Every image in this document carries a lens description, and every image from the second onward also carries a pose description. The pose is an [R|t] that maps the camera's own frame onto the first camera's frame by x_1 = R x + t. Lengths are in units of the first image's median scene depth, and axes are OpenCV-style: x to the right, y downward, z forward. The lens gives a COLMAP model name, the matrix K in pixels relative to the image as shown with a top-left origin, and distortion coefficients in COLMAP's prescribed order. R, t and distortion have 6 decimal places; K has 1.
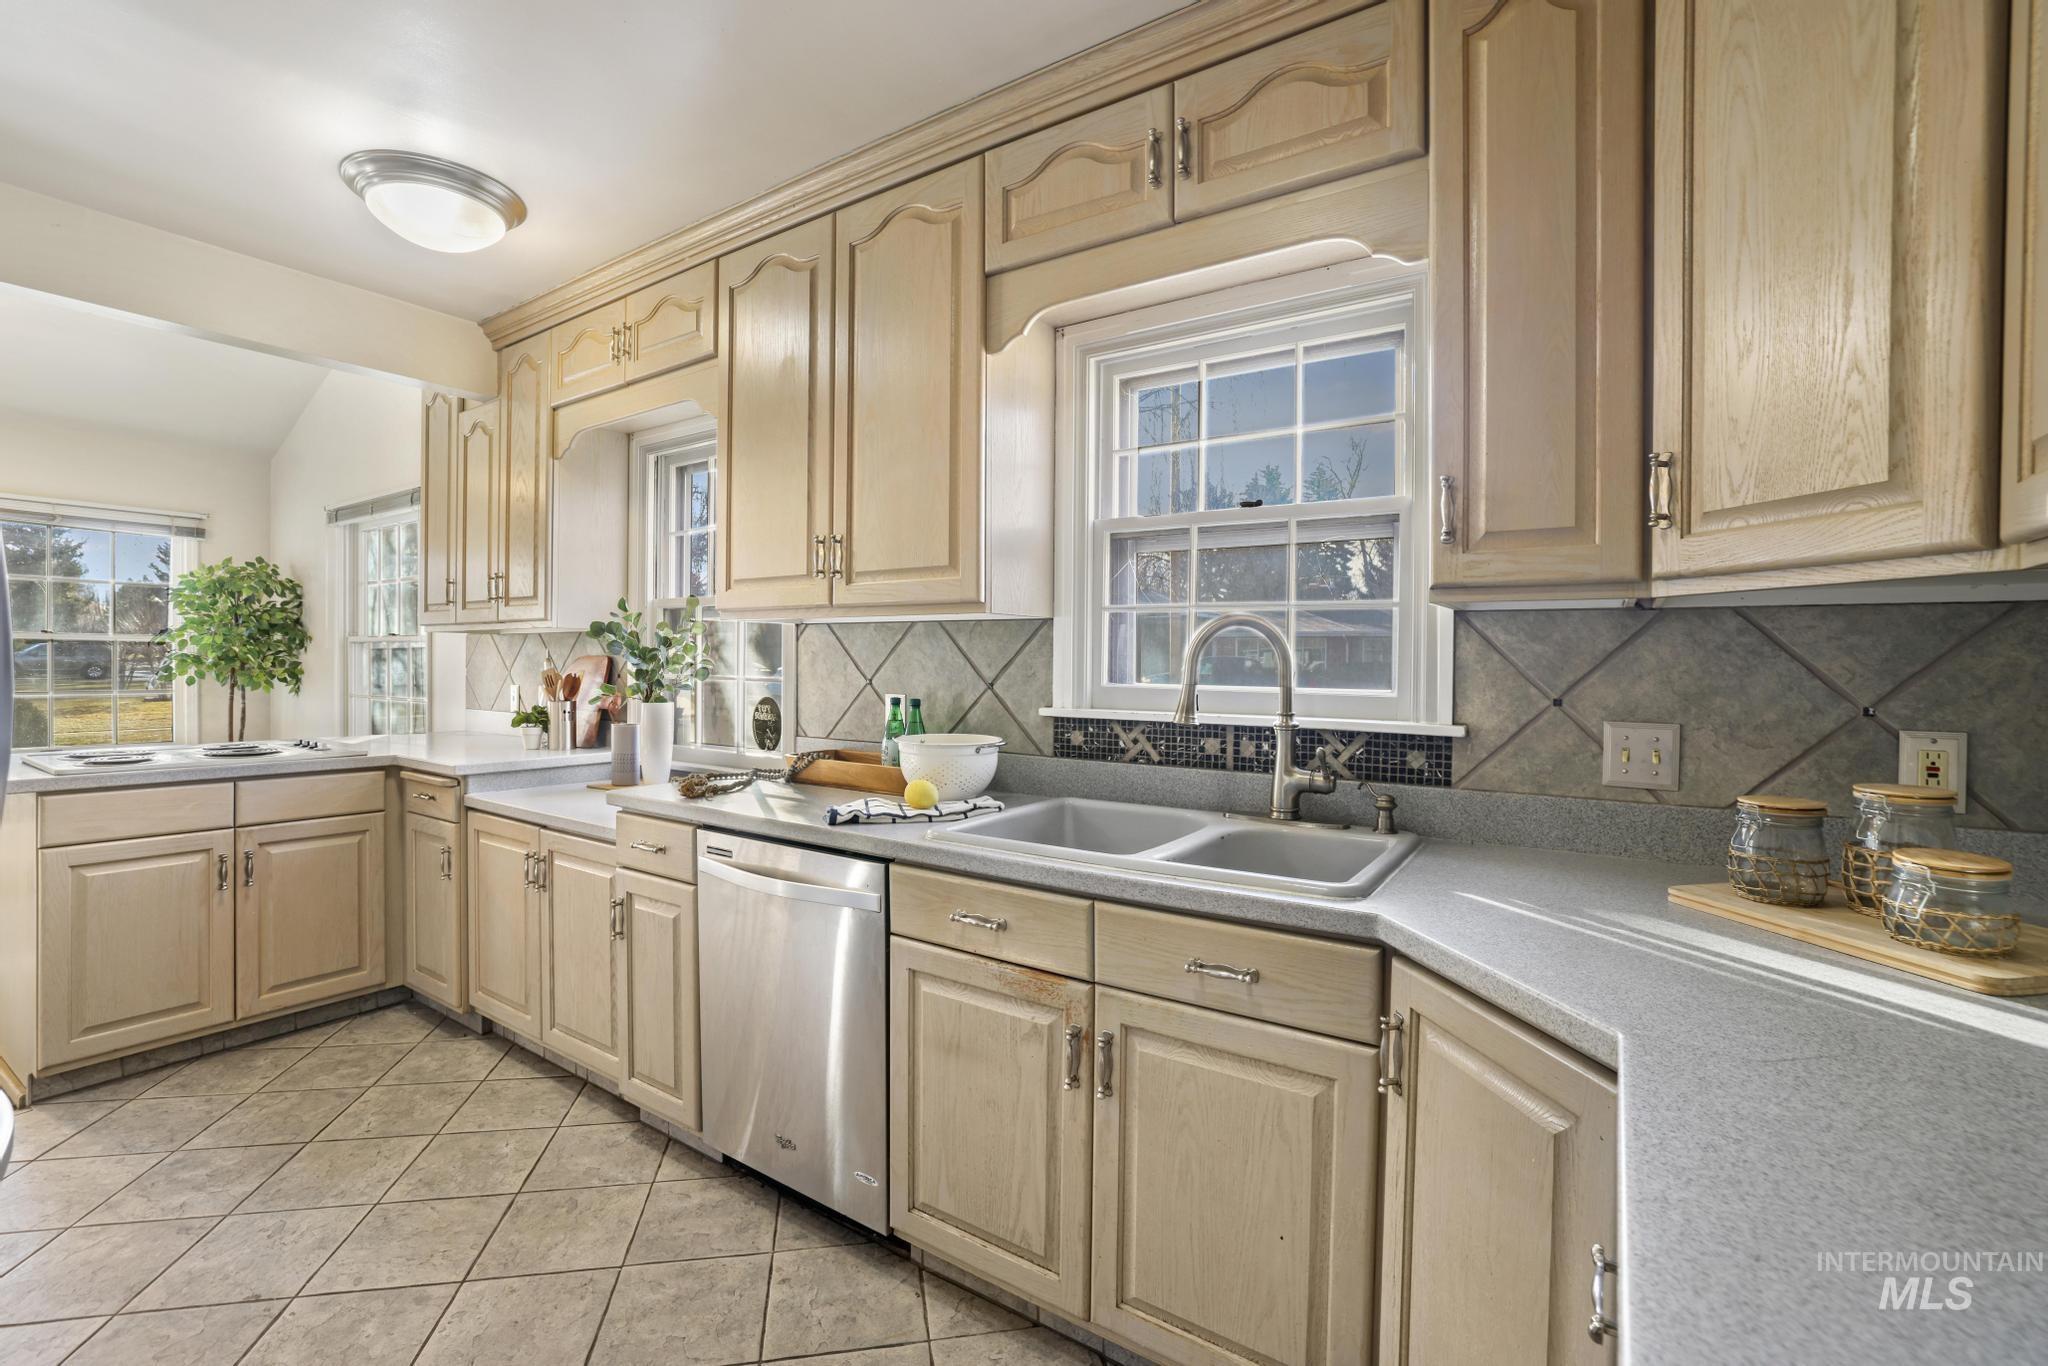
lens RADIAL K [[898.7, 0, 1002.0], [0, 898.7, 673.5], [0, 0, 1]] dist [-0.028116, 0.011746]
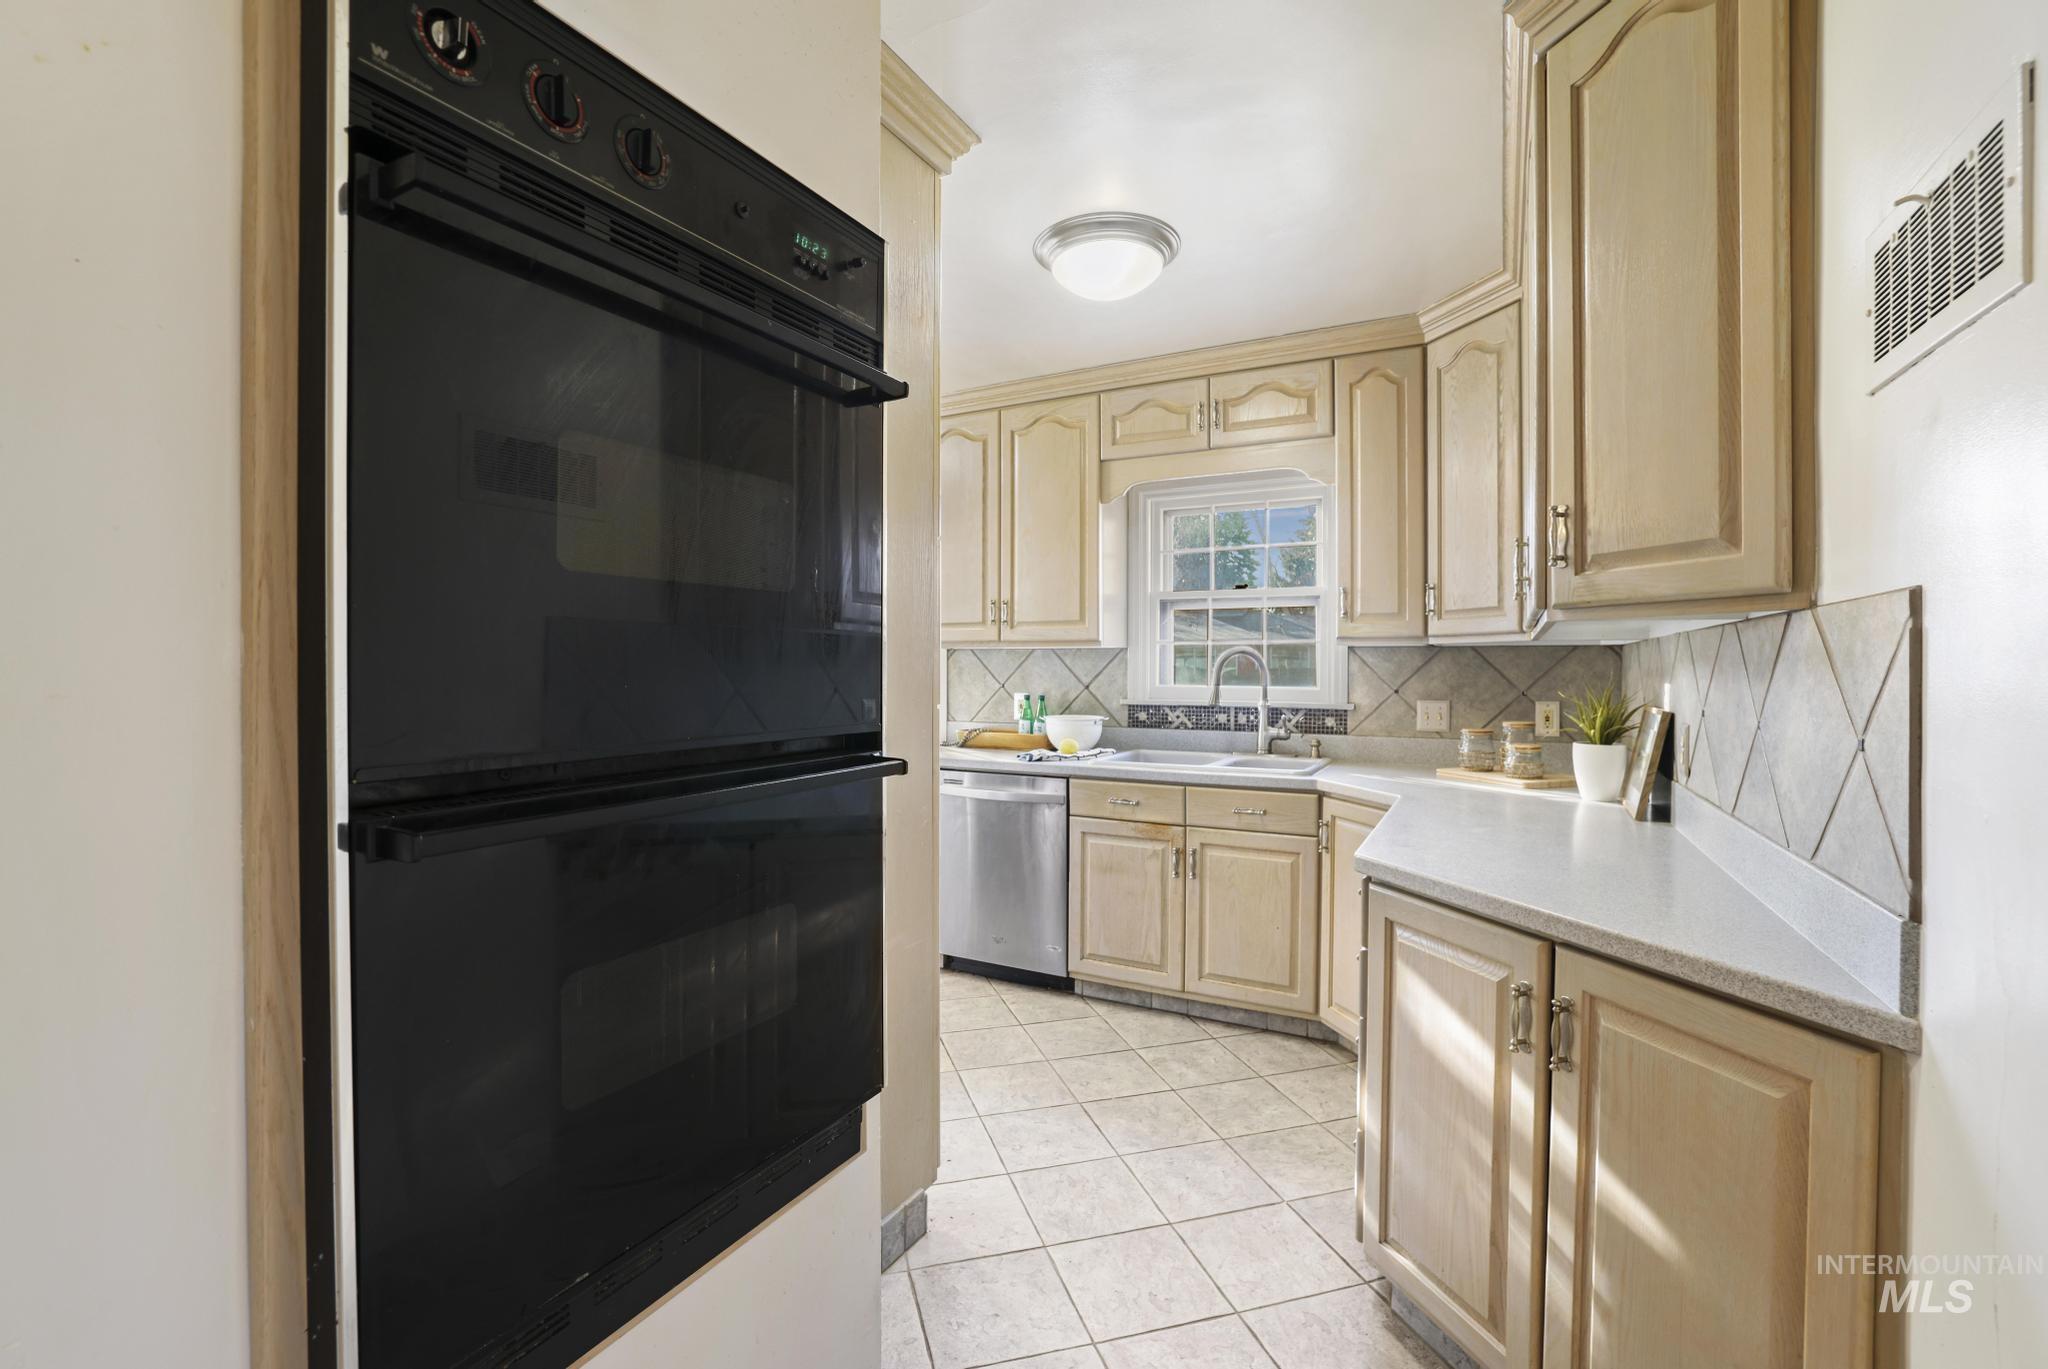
lens RADIAL K [[892.3, 0, 1019.2], [0, 892.3, 677.5], [0, 0, 1]] dist [-0.014555, -0.000277]
pose [[0.993841, -0.007940, 0.110534, -0.449461], [0.008297, 0.999962, -0.002767, -0.001234], [-0.110507, 0.003667, 0.993869, -0.908879]]
